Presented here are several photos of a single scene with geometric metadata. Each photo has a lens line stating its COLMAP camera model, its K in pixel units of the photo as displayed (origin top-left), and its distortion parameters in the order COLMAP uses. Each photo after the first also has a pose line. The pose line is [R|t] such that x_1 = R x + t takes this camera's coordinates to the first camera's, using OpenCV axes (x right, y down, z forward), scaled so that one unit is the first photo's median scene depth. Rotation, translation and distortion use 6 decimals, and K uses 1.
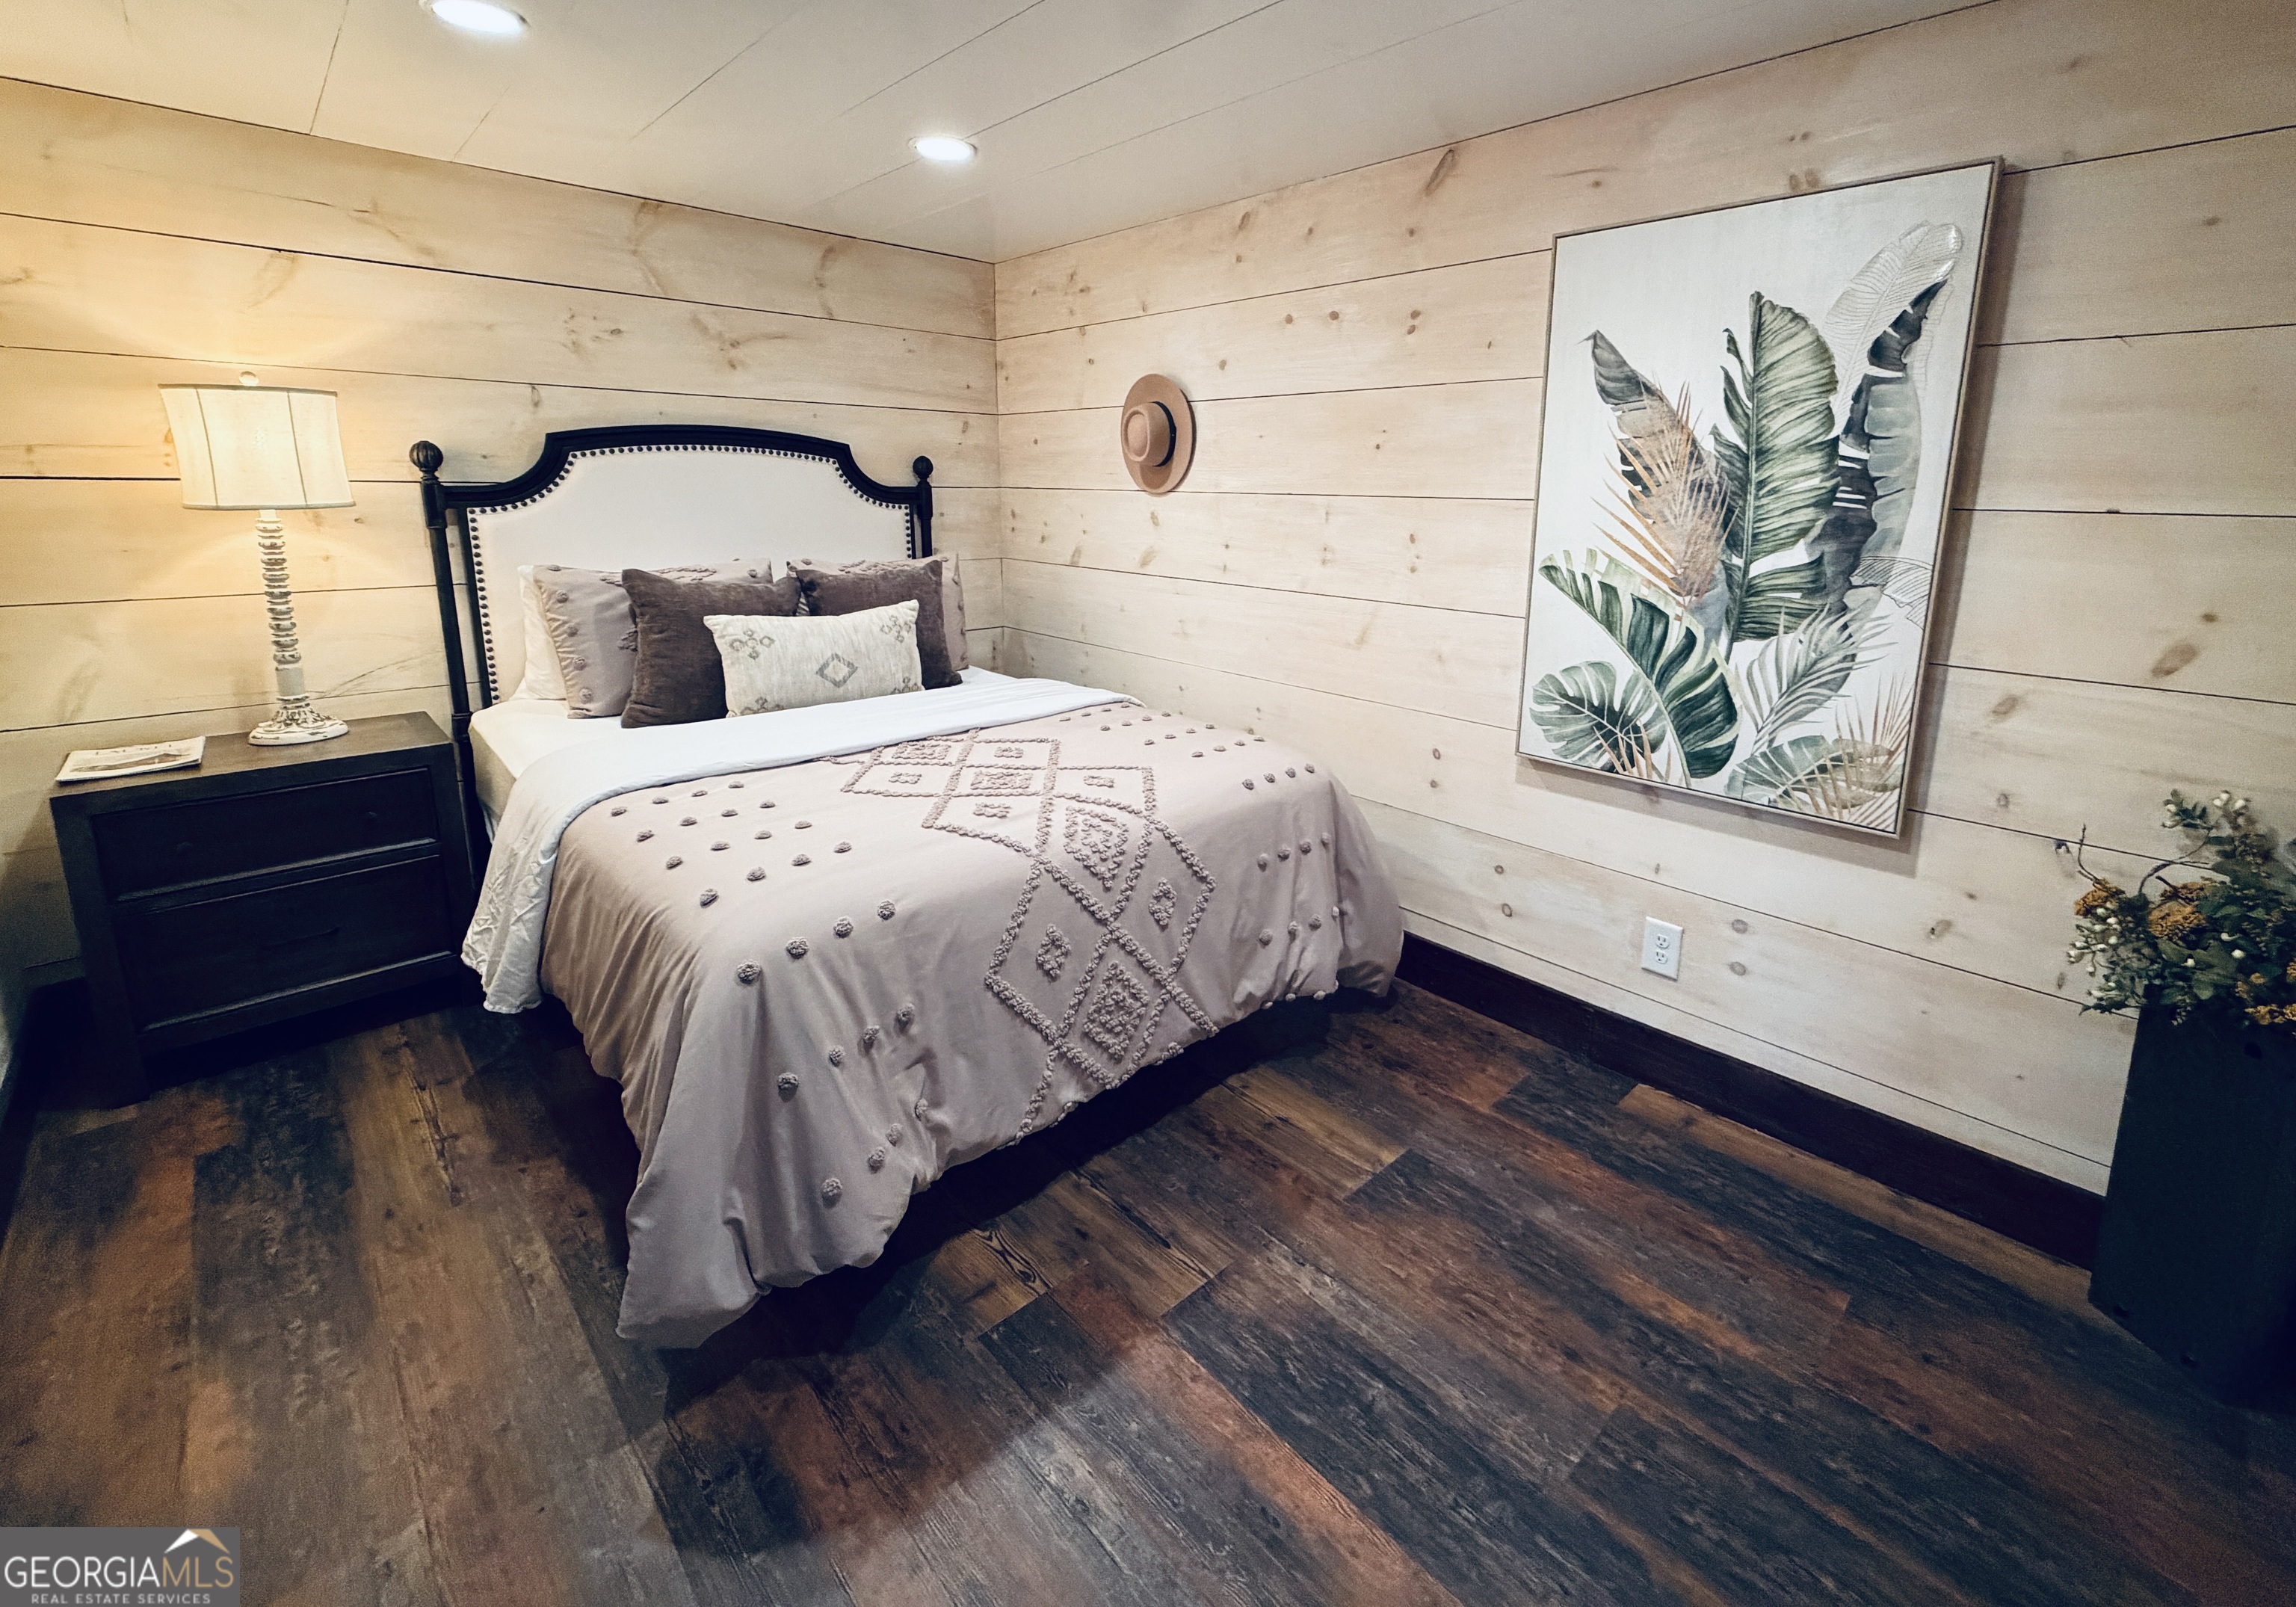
lens RADIAL K [[1009.6, 0, 1240.3], [0, 1009.6, 667.5], [0, 0, 1]] dist [0.000398, 0.001211]
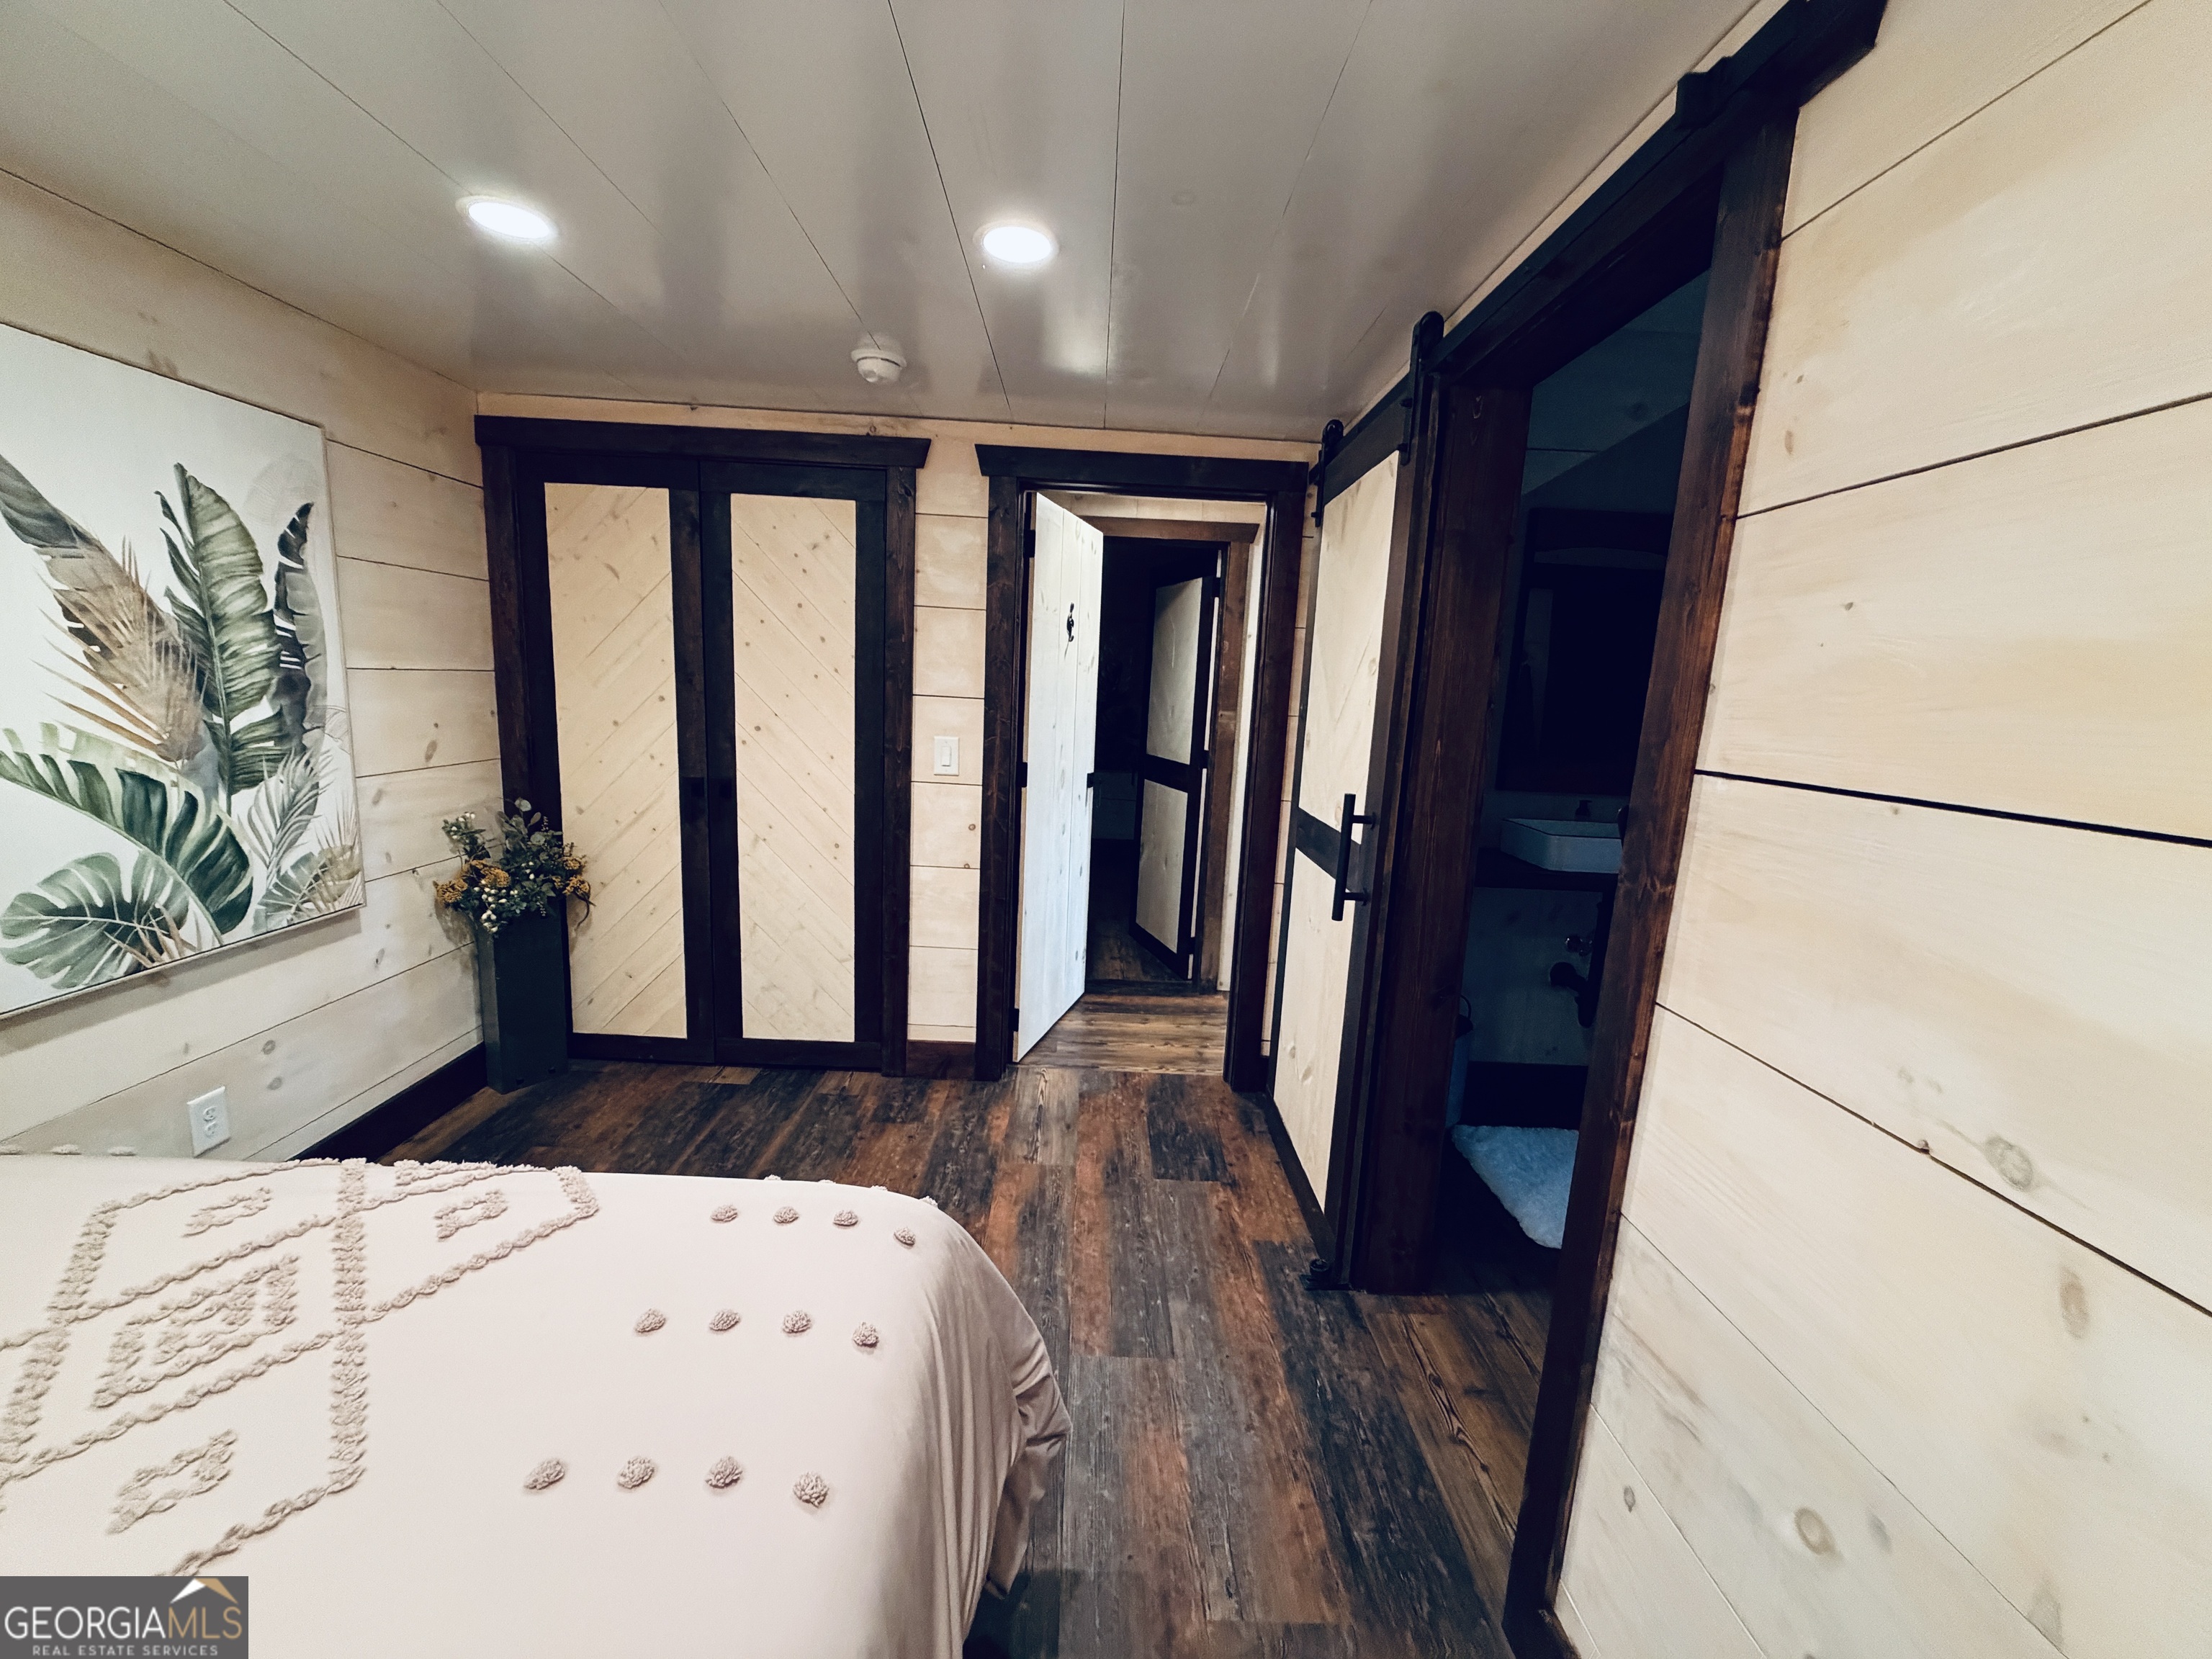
lens RADIAL K [[880.7, 0, 1107.8], [0, 880.7, 843.9], [0, 0, 1]] dist [-0.000481, -0.000177]
pose [[-0.715037, -0.170985, 0.677854, -0.818939], [0.071932, 0.946487, 0.314623, -0.202720], [-0.695376, 0.273726, -0.664474, 0.981799]]
